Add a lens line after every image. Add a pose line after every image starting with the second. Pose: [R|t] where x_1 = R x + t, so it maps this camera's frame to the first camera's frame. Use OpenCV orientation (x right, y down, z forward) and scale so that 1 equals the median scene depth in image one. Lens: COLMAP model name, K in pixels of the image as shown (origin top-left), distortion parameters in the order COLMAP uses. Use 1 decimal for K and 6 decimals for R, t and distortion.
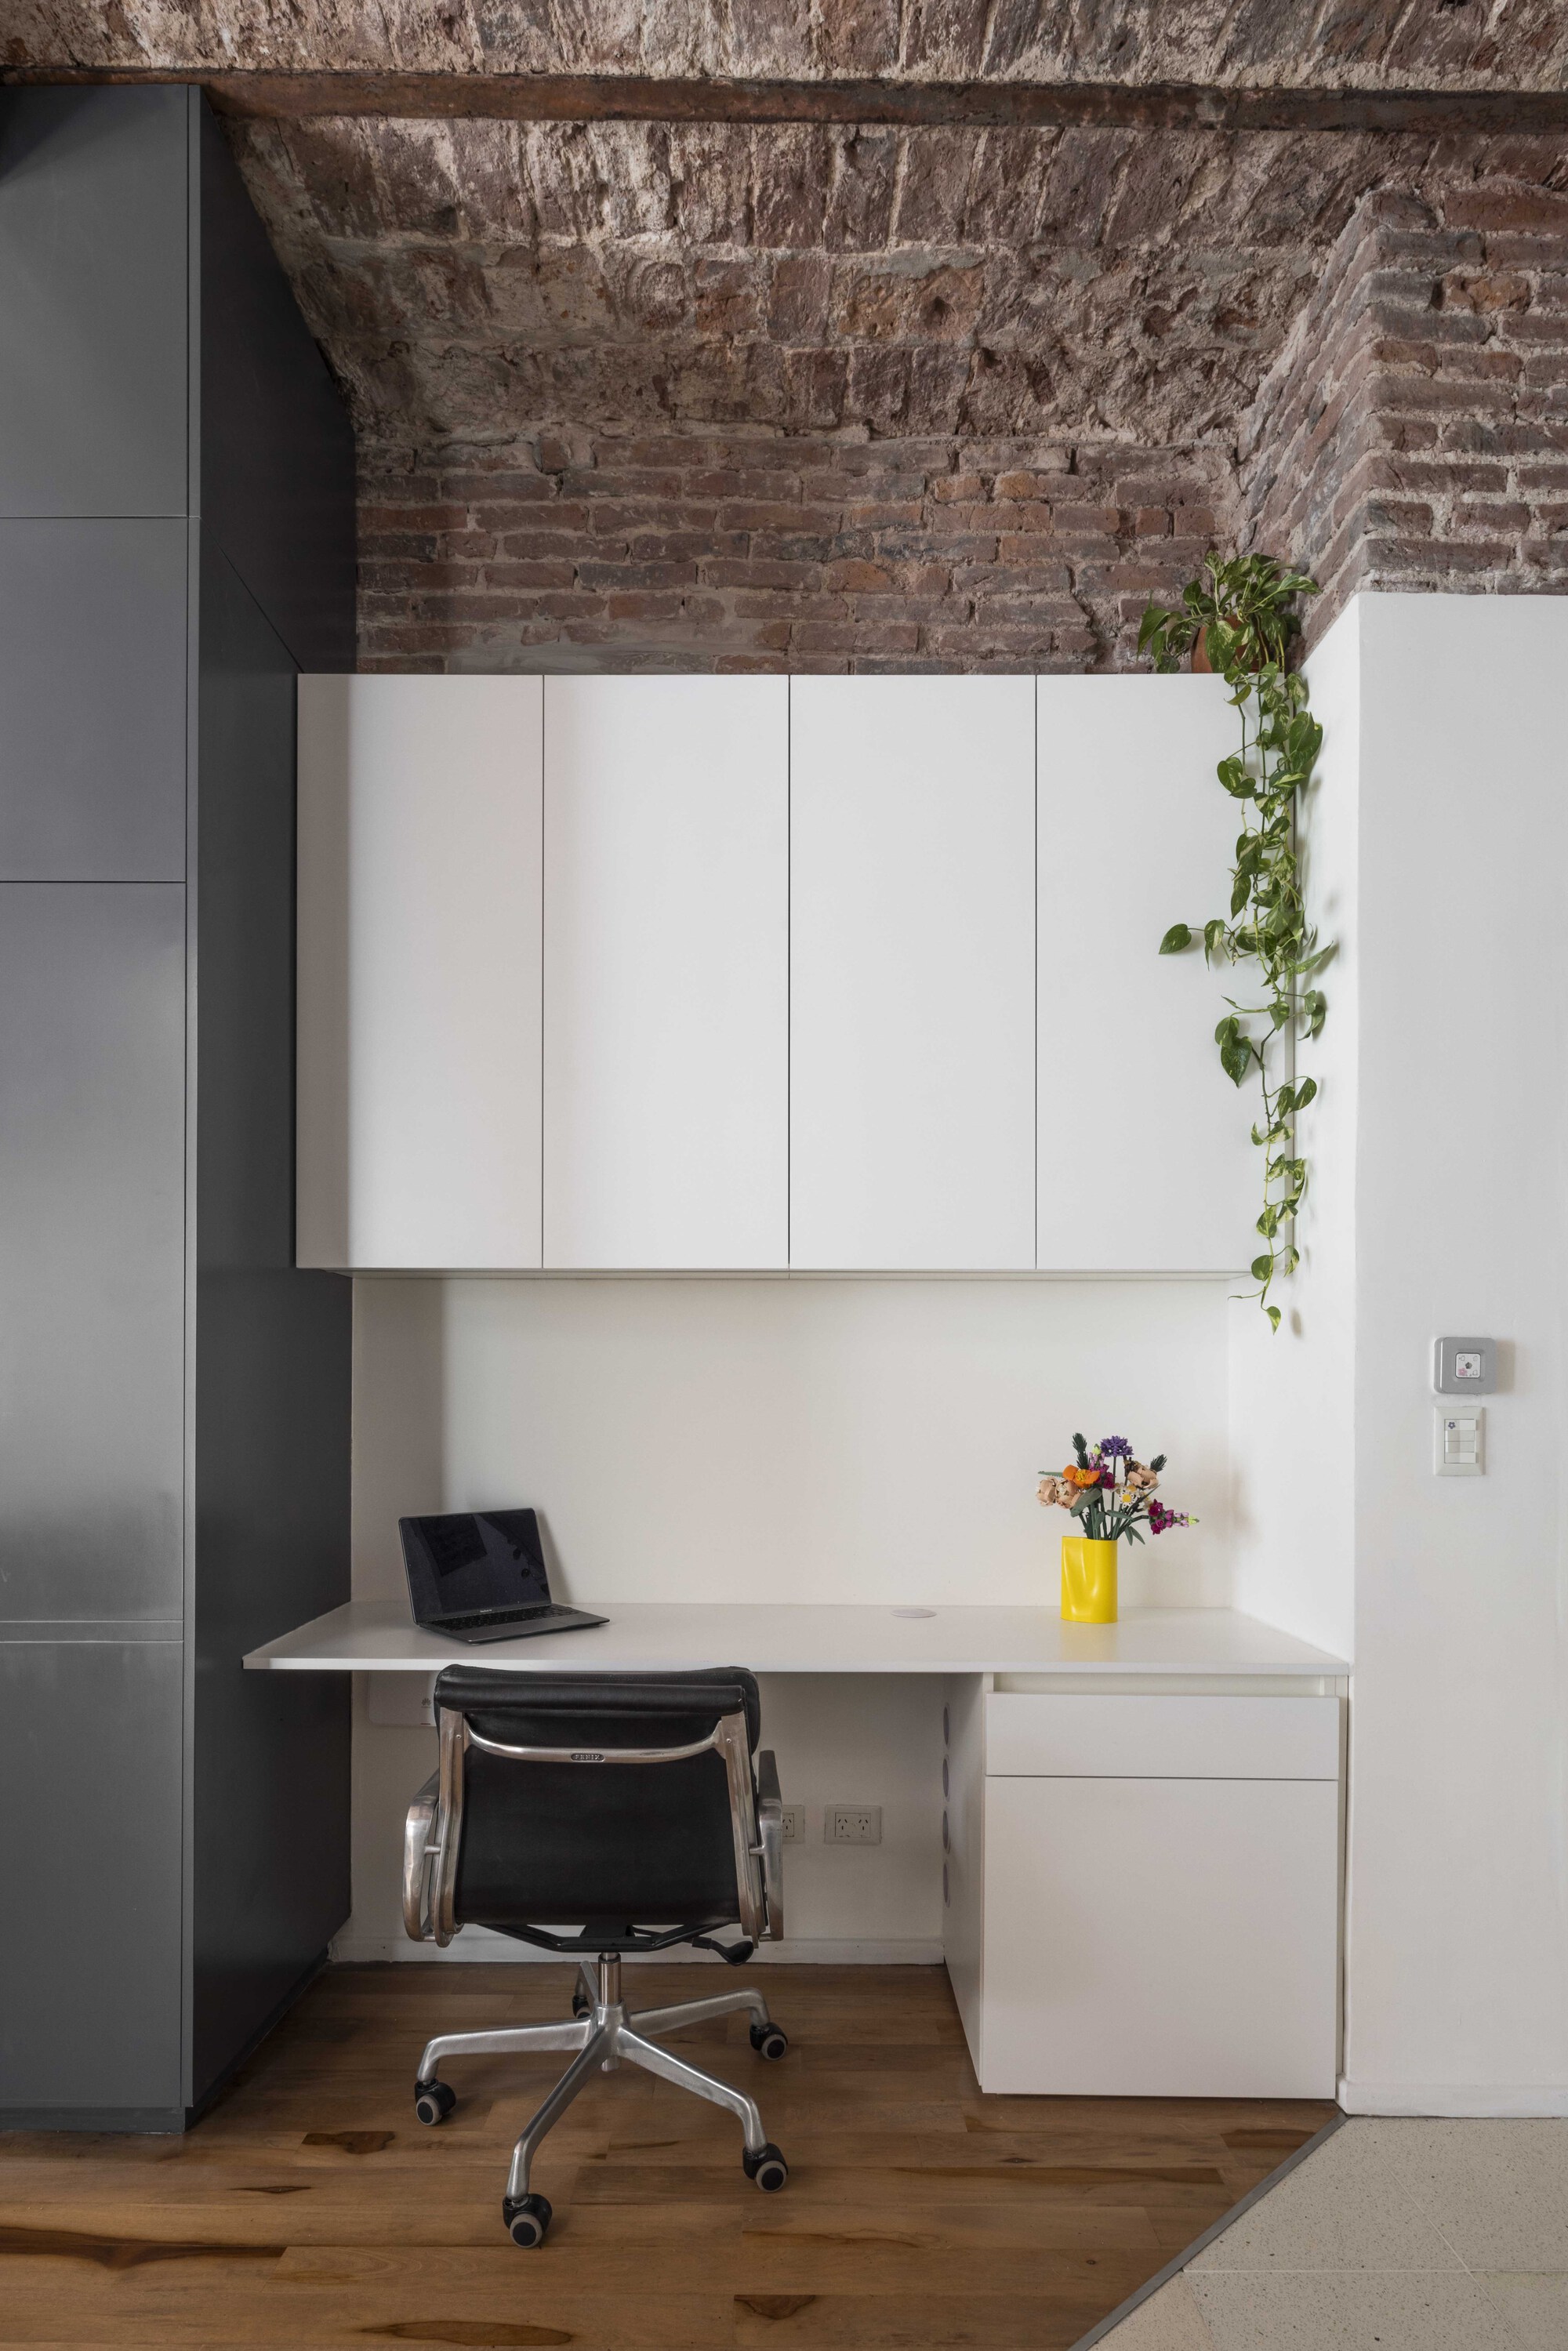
lens RADIAL K [[1227.0, 0, 784.4], [0, 1227.0, 1378.5], [0, 0, 1]] dist [0.002489, -0.002921]
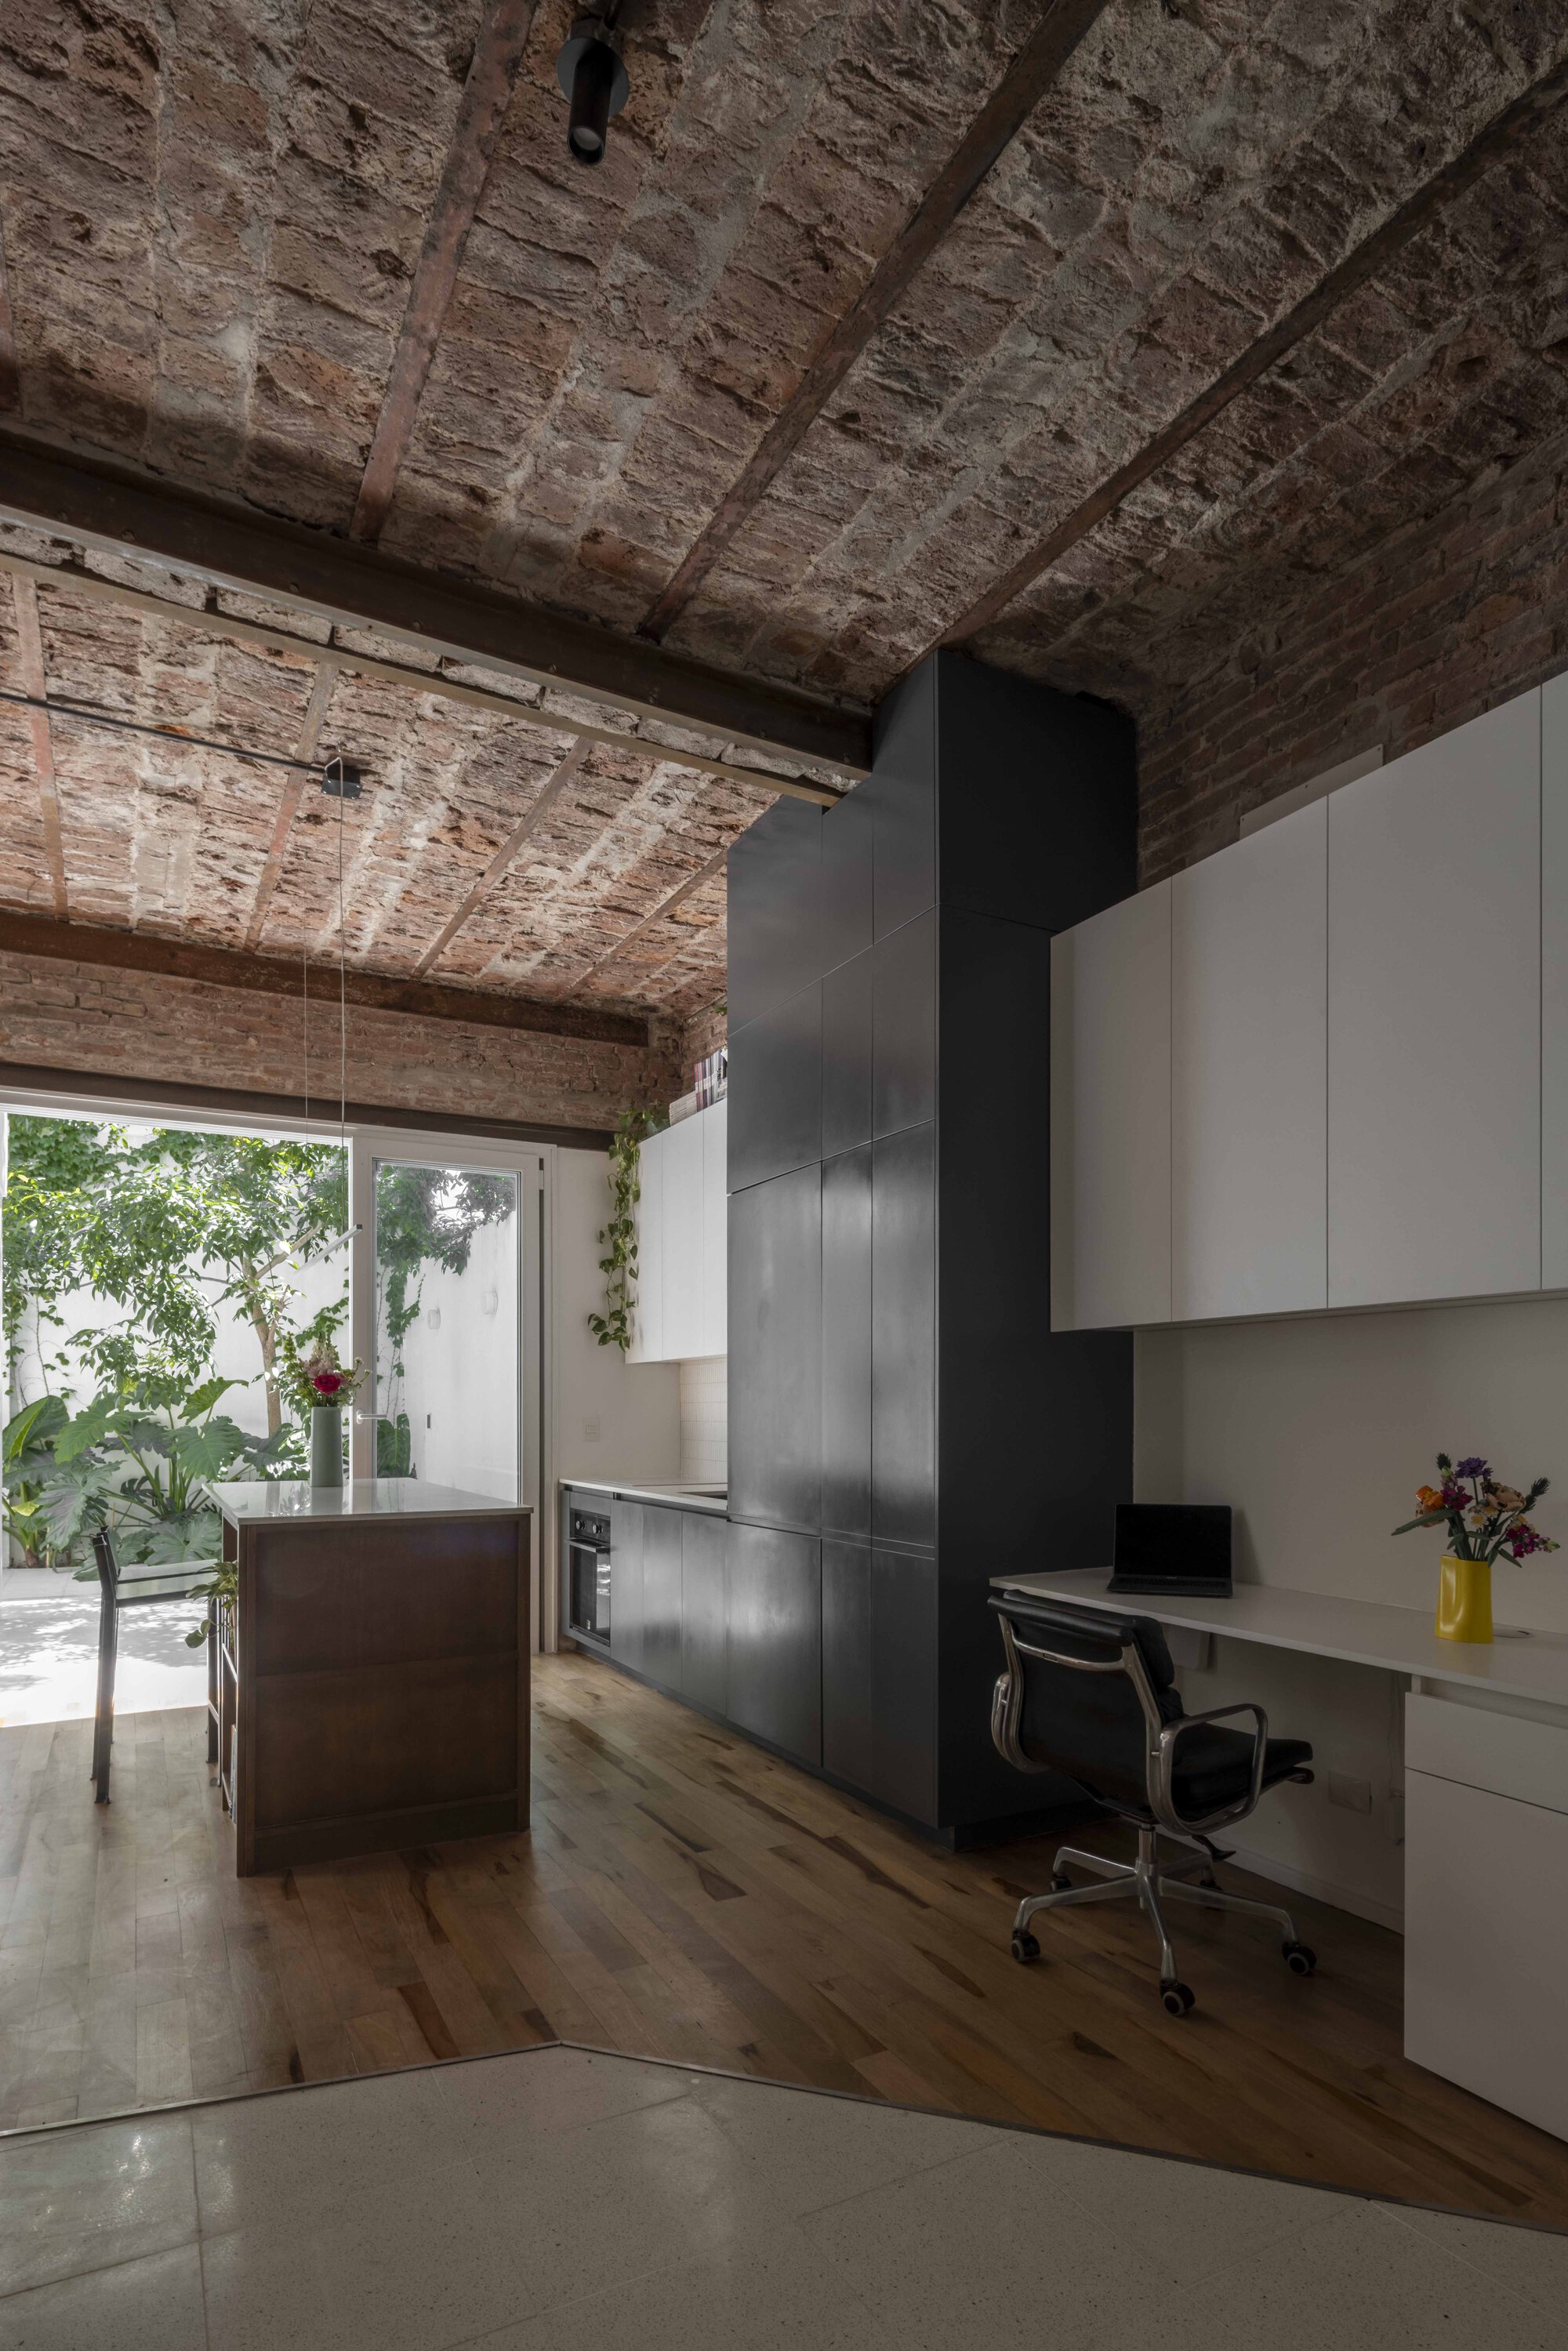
lens RADIAL K [[1181.2, 0, 784.9], [0, 1181.2, 1401.8], [0, 0, 1]] dist [-0.000986, -0.002140]
pose [[0.482231, -0.009124, -0.875997, 0.801956], [0.008874, 0.999945, -0.005530, 0.000464], [0.875999, -0.005107, 0.482286, 0.014382]]
